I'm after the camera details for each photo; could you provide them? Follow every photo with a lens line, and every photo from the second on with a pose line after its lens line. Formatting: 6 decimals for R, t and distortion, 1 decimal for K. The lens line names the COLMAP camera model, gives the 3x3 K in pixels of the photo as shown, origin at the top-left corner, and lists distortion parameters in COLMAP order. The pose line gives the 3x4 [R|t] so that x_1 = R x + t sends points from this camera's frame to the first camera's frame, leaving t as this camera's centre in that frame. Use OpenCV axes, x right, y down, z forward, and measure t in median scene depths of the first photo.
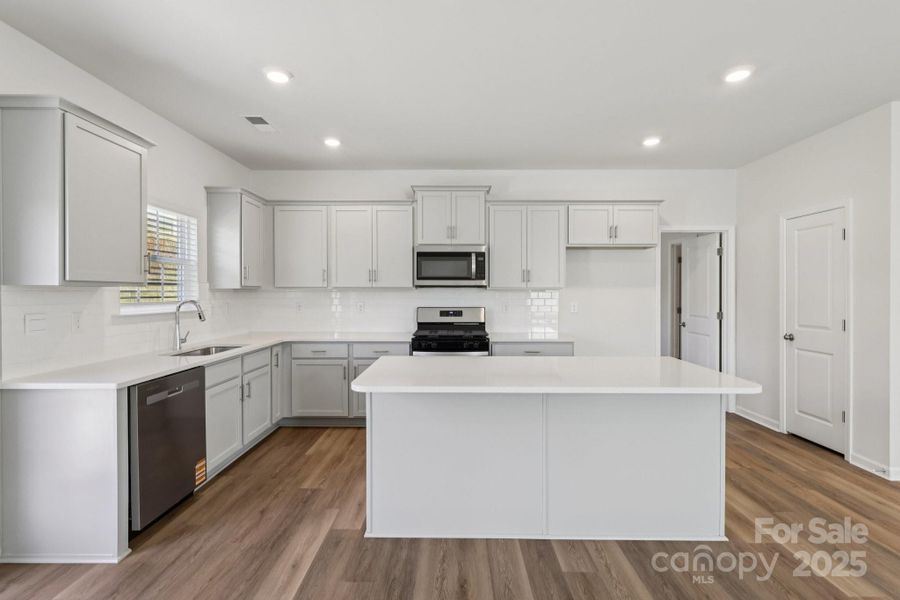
lens RADIAL K [[419.7, 0, 451.3], [0, 419.7, 296.7], [0, 0, 1]] dist [-0.005674, 0.001461]
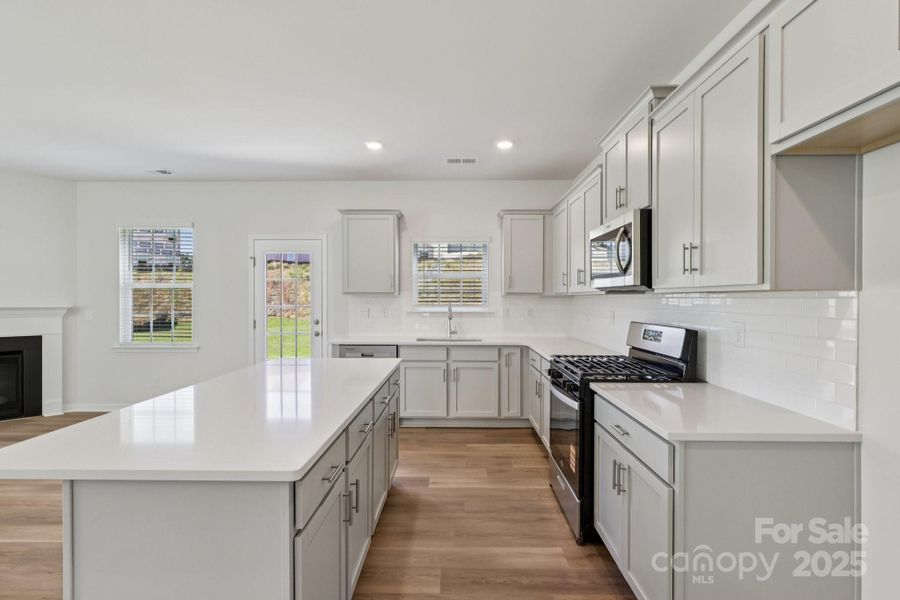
lens RADIAL K [[419.7, 0, 450.6], [0, 419.7, 302.7], [0, 0, 1]] dist [-0.005674, 0.001461]
pose [[-0.011734, 0.006841, -0.999908, 0.703816], [-0.013869, 0.999879, 0.007003, -0.004916], [0.999835, 0.013950, -0.011638, 0.895950]]
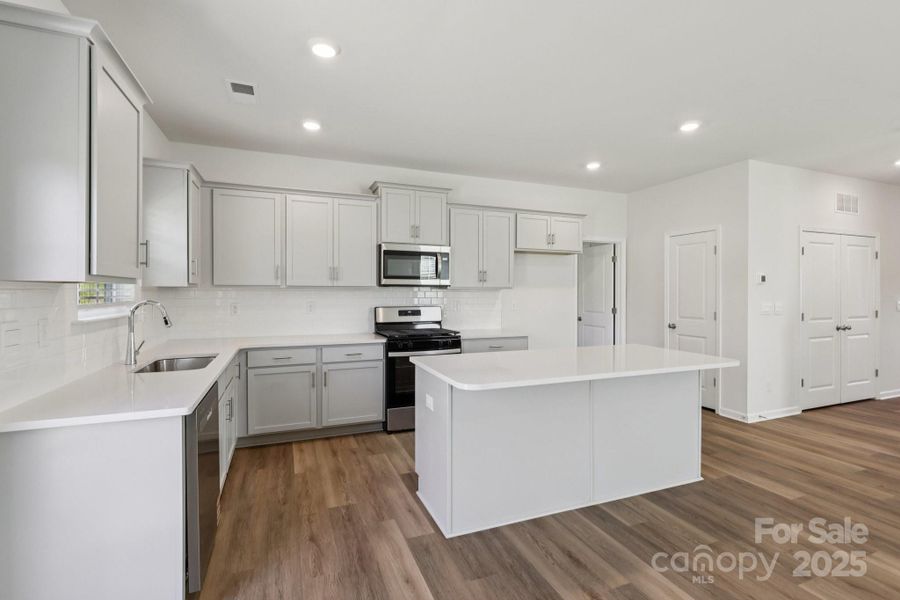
lens RADIAL K [[419.7, 0, 452.3], [0, 419.7, 296.4], [0, 0, 1]] dist [-0.005674, 0.001461]
pose [[0.924168, -0.002446, 0.381978, -0.351509], [0.001830, 0.999996, 0.001976, -0.000976], [-0.381981, -0.001128, 0.924169, 0.047801]]
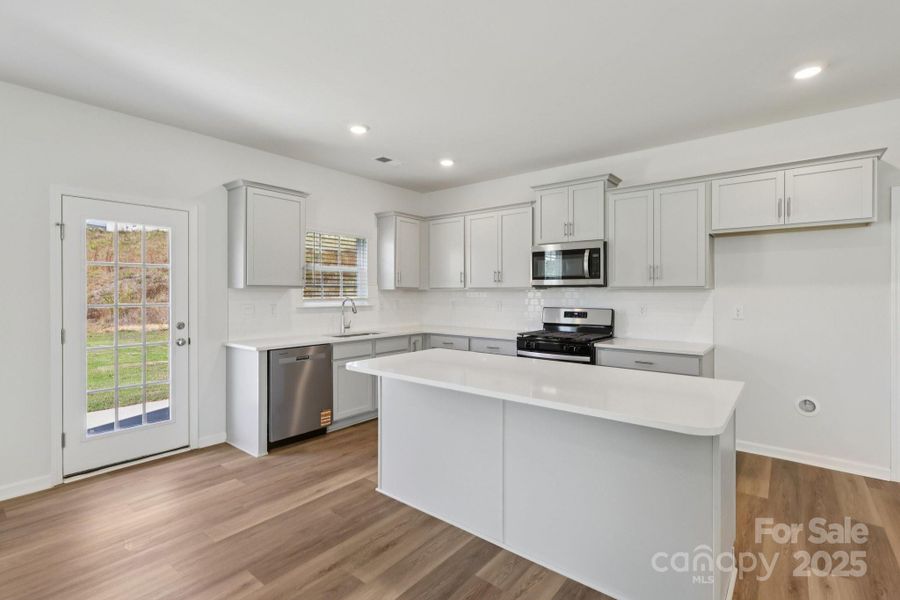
lens RADIAL K [[419.7, 0, 449.2], [0, 419.7, 295.1], [0, 0, 1]] dist [-0.005674, 0.001461]
pose [[0.781730, 0.003024, -0.623609, 0.448107], [-0.006741, 0.999971, -0.003601, 0.001368], [0.623580, 0.007019, 0.781728, 0.101305]]
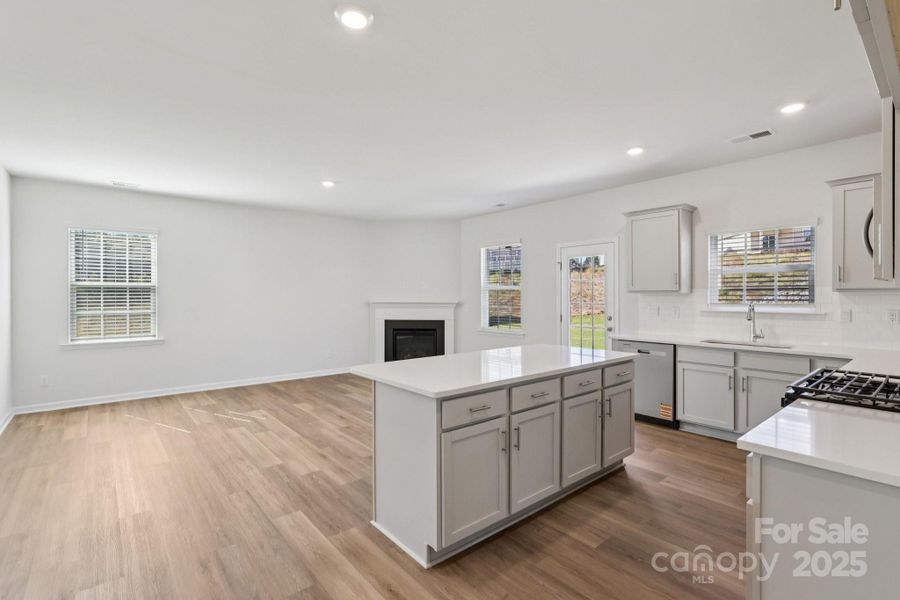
lens RADIAL K [[419.7, 0, 442.2], [0, 419.7, 300.1], [0, 0, 1]] dist [-0.005674, 0.001461]
pose [[-0.773553, 0.004593, -0.633715, 0.745114], [-0.008489, 0.999809, 0.017608, -0.011705], [0.633675, 0.019000, -0.773366, 1.206943]]
